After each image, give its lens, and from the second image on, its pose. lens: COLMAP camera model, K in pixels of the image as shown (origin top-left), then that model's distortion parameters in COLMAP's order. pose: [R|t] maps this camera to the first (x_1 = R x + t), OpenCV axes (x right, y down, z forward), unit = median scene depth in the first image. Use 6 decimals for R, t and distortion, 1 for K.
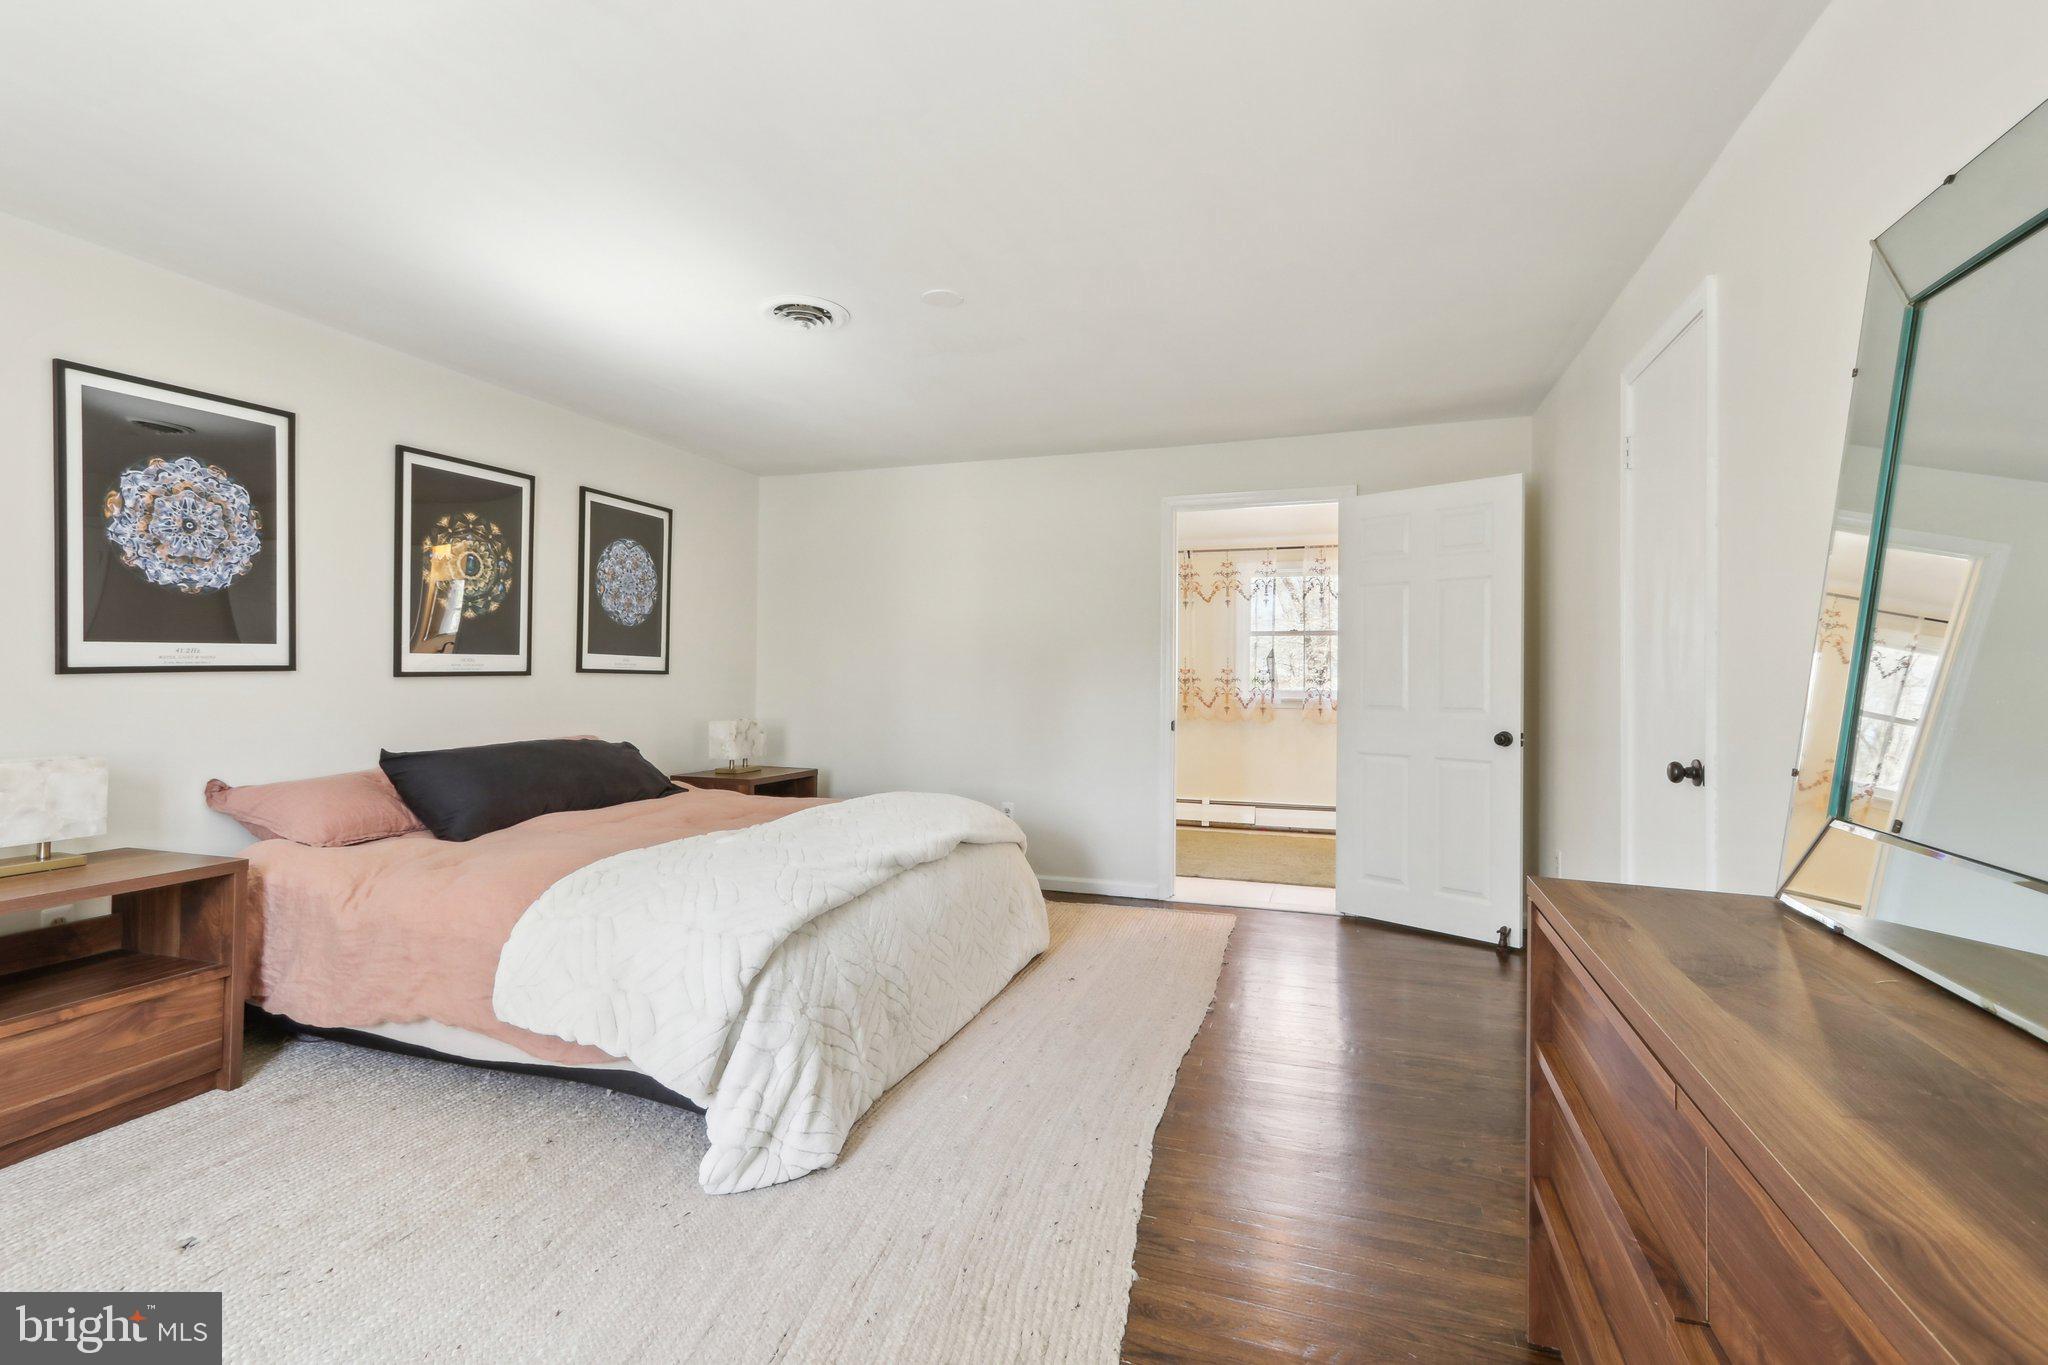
lens RADIAL K [[974.6, 0, 1017.8], [0, 974.6, 681.7], [0, 0, 1]] dist [-0.002378, -0.000324]
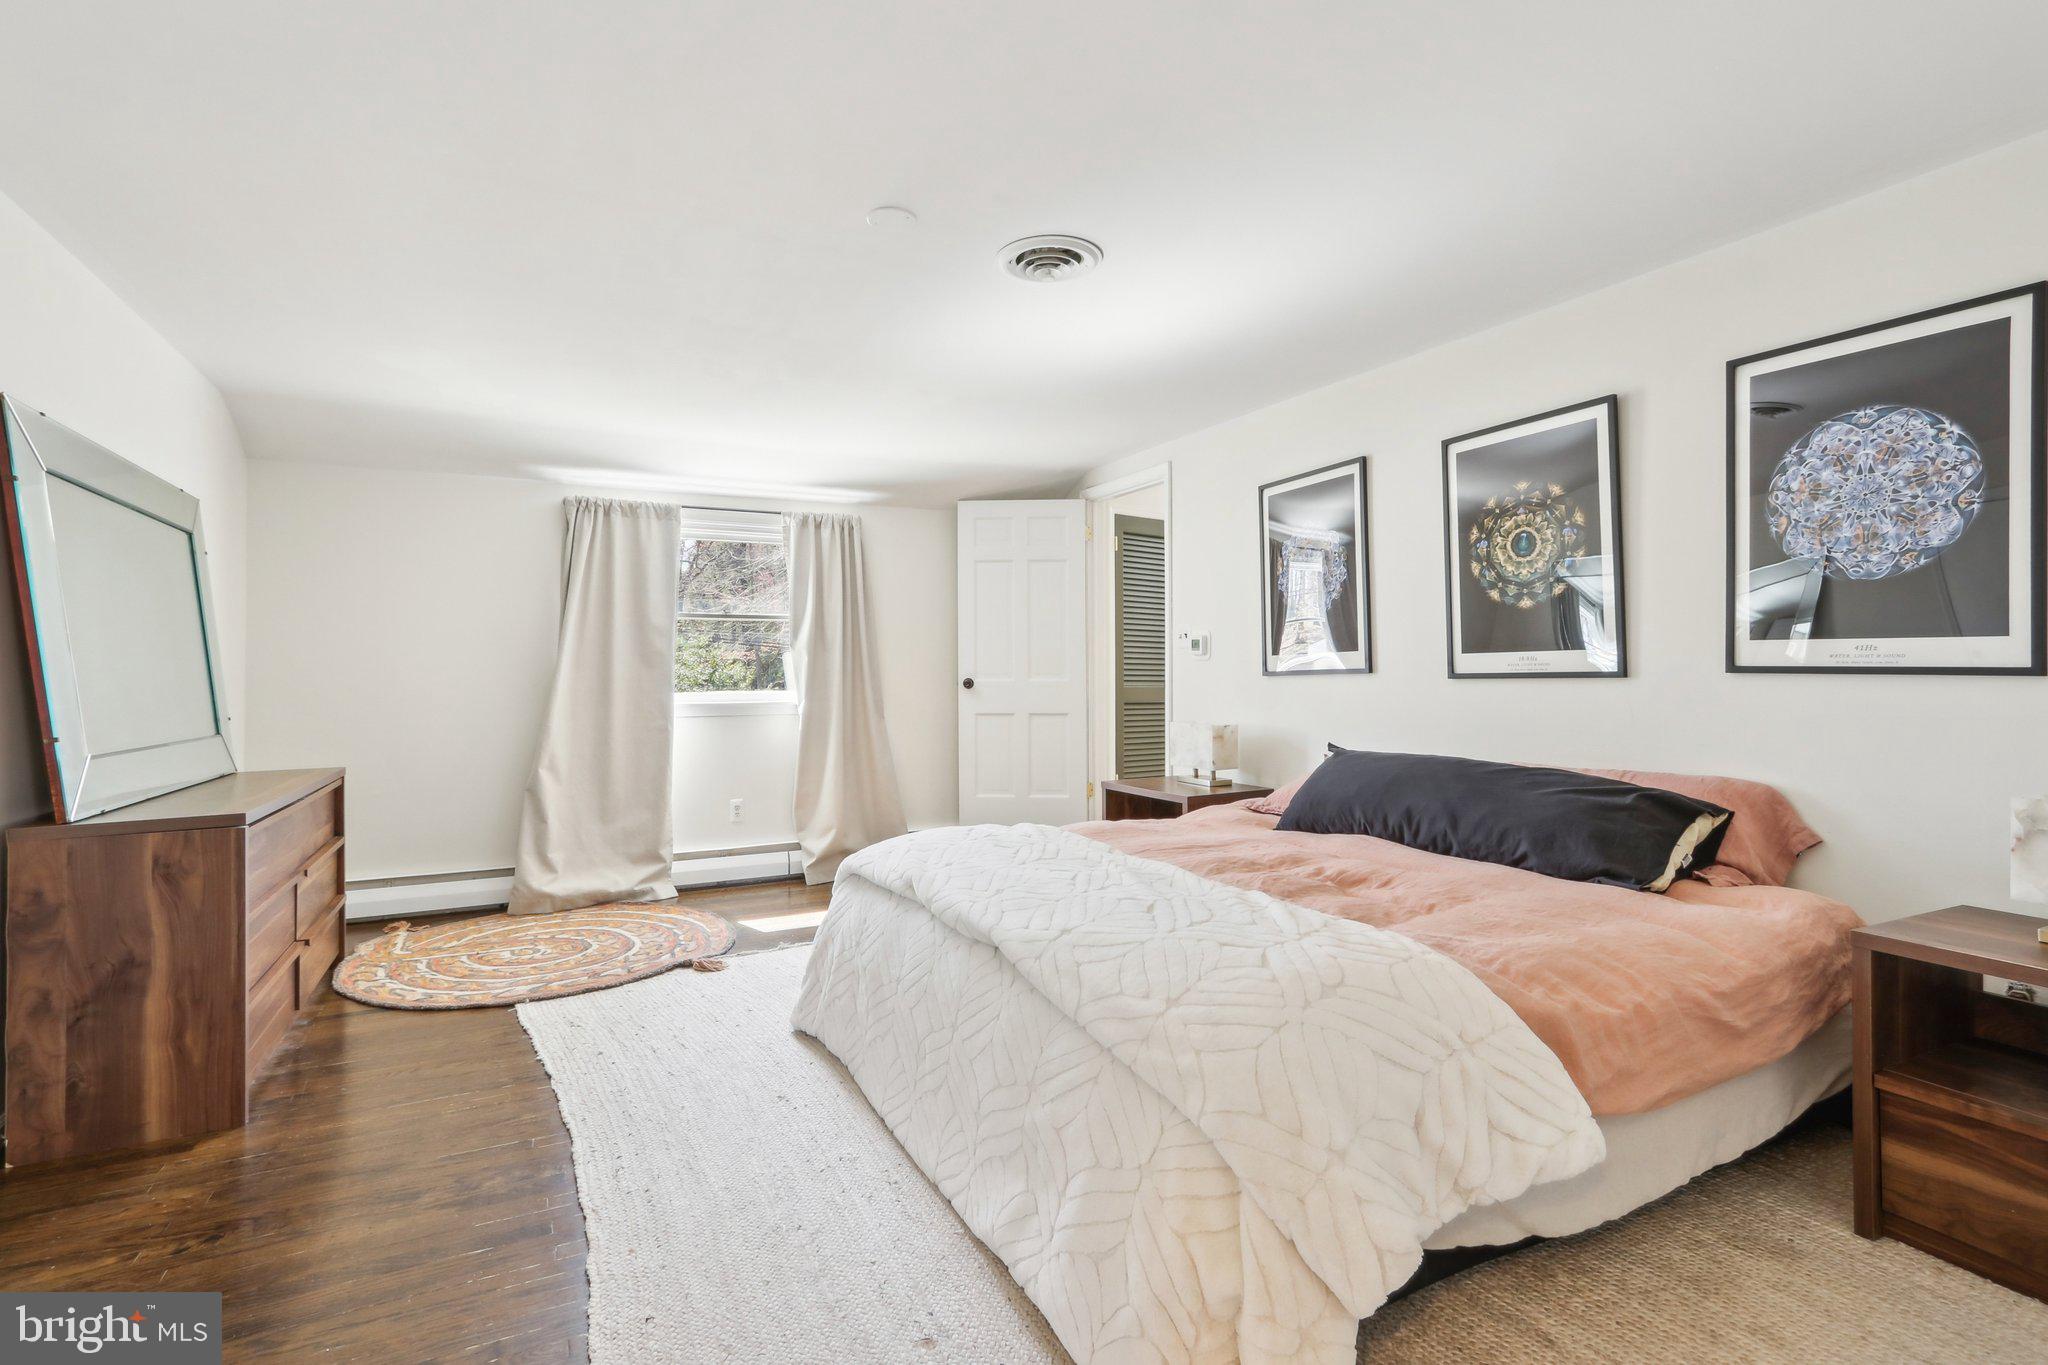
lens RADIAL K [[974.6, 0, 1019.8], [0, 974.6, 667.1], [0, 0, 1]] dist [-0.002378, -0.000324]
pose [[-0.684110, 0.014778, -0.729229, 0.318986], [0.017640, 0.999838, 0.003713, -0.025647], [0.729165, -0.010324, -0.684260, 1.213488]]
